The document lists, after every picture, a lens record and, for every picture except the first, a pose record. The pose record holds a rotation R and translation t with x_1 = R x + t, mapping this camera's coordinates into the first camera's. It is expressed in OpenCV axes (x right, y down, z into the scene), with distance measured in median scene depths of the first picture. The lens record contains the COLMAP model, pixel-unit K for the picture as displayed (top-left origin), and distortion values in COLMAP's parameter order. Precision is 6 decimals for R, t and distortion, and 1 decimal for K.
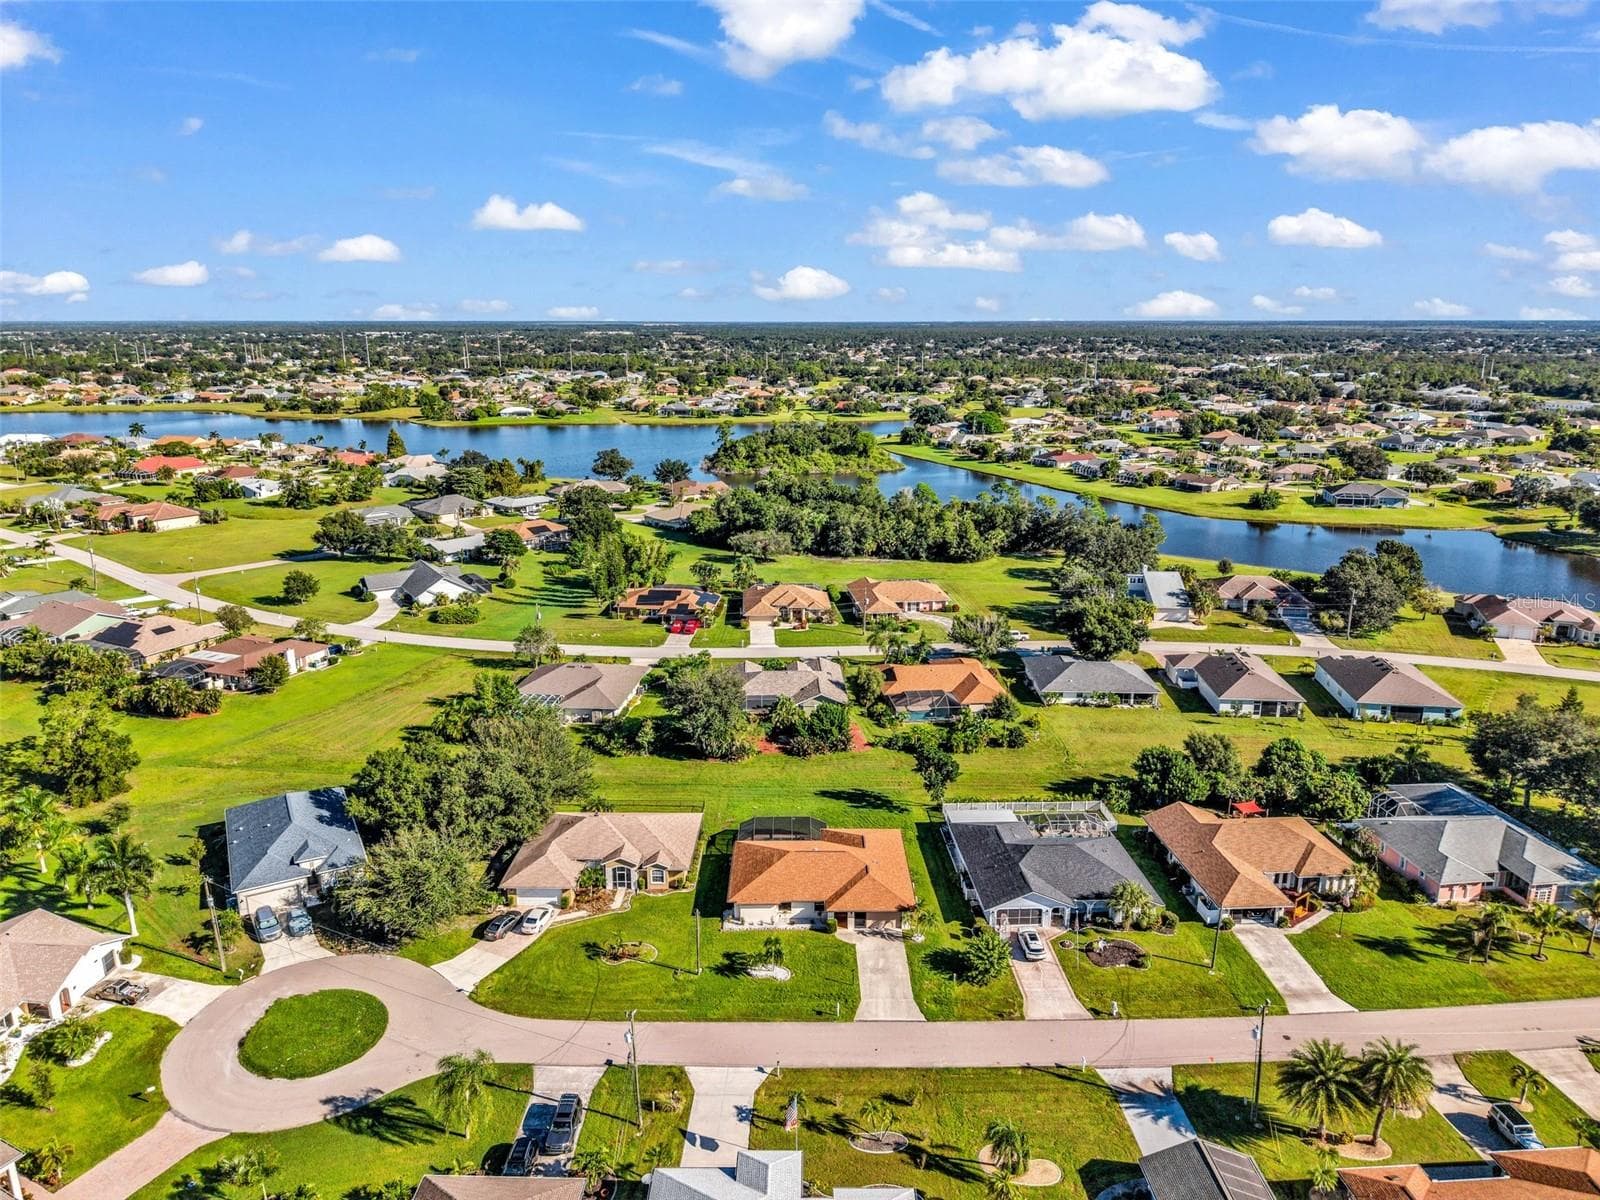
lens RADIAL K [[1069.2, 0, 798.4], [0, 1069.2, 603.7], [0, 0, 1]] dist [0.042606, -0.048358]
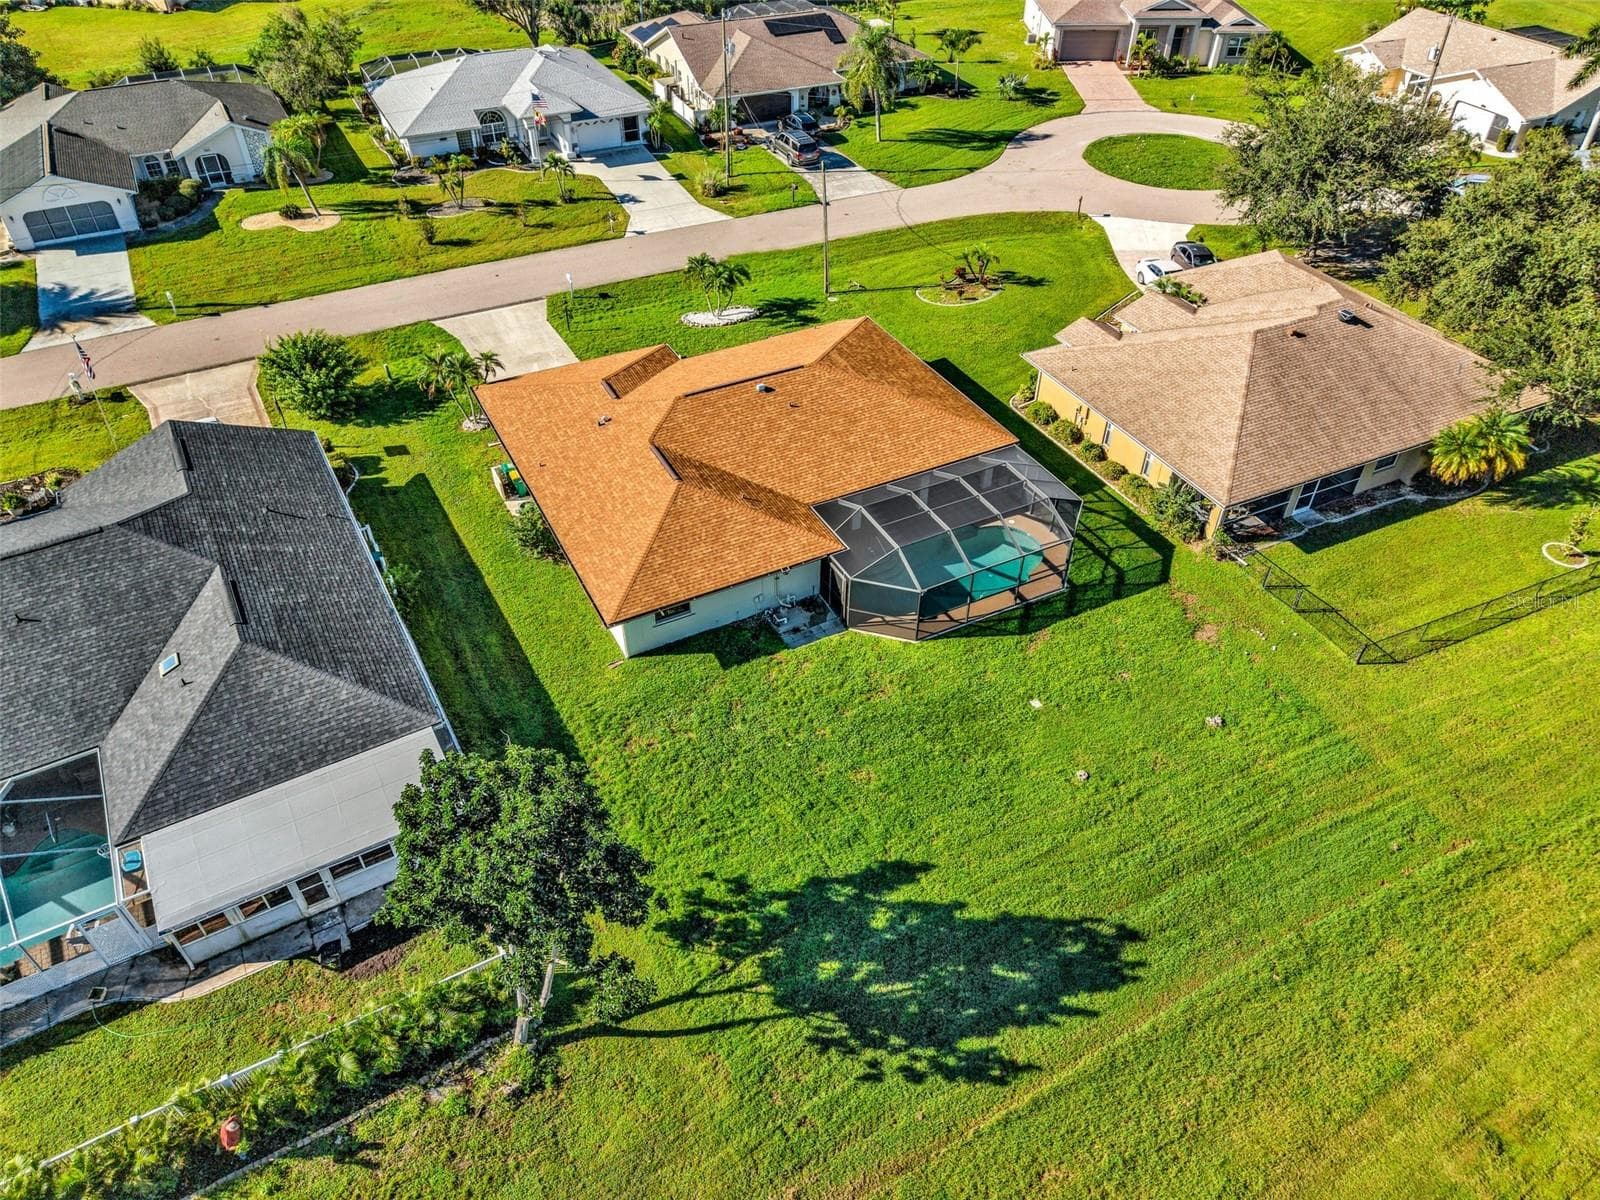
lens RADIAL K [[1073.1, 0, 798.1], [0, 1073.1, 597.1], [0, 0, 1]] dist [0.030220, -0.030444]
pose [[-0.890991, 0.294533, -0.345522, 0.084720], [-0.120250, 0.580760, 0.805144, -0.018294], [0.437807, 0.758925, -0.482035, 0.667466]]
